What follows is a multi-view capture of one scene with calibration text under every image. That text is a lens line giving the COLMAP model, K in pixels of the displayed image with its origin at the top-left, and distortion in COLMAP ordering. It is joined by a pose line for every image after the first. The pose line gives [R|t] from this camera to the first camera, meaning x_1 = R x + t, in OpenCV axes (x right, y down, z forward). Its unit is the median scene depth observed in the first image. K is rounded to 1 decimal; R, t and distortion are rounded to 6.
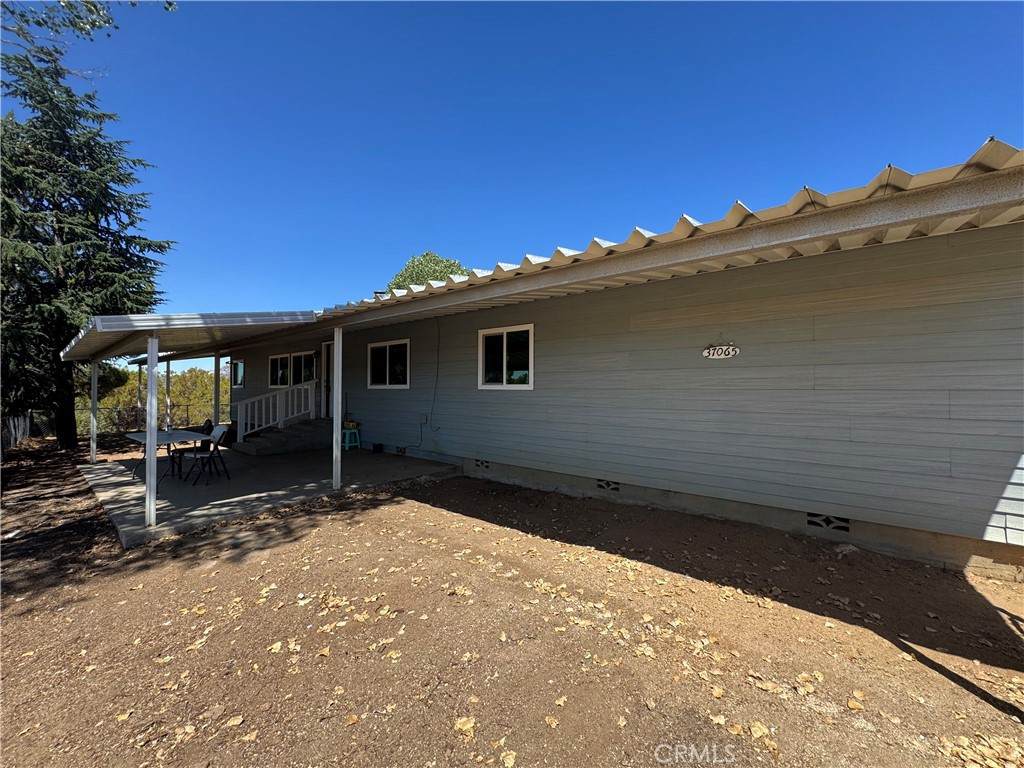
lens RADIAL K [[408.4, 0, 512.0], [0, 408.4, 384.0], [0, 0, 1]] dist [-0.002596, 0.000791]
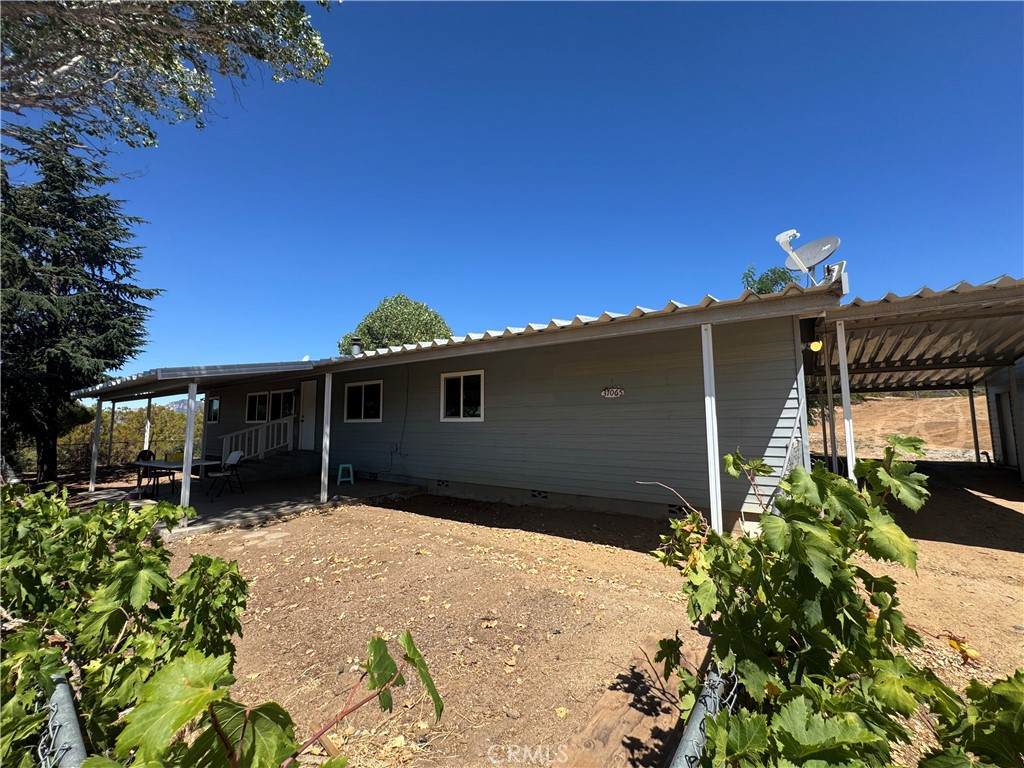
lens RADIAL K [[408.4, 0, 512.0], [0, 408.4, 384.0], [0, 0, 1]] dist [-0.002596, 0.000791]
pose [[0.996807, 0.000695, 0.079844, 0.034073], [0.006139, 0.996336, -0.085309, 0.005945], [-0.079611, 0.085527, 0.993150, -0.249365]]
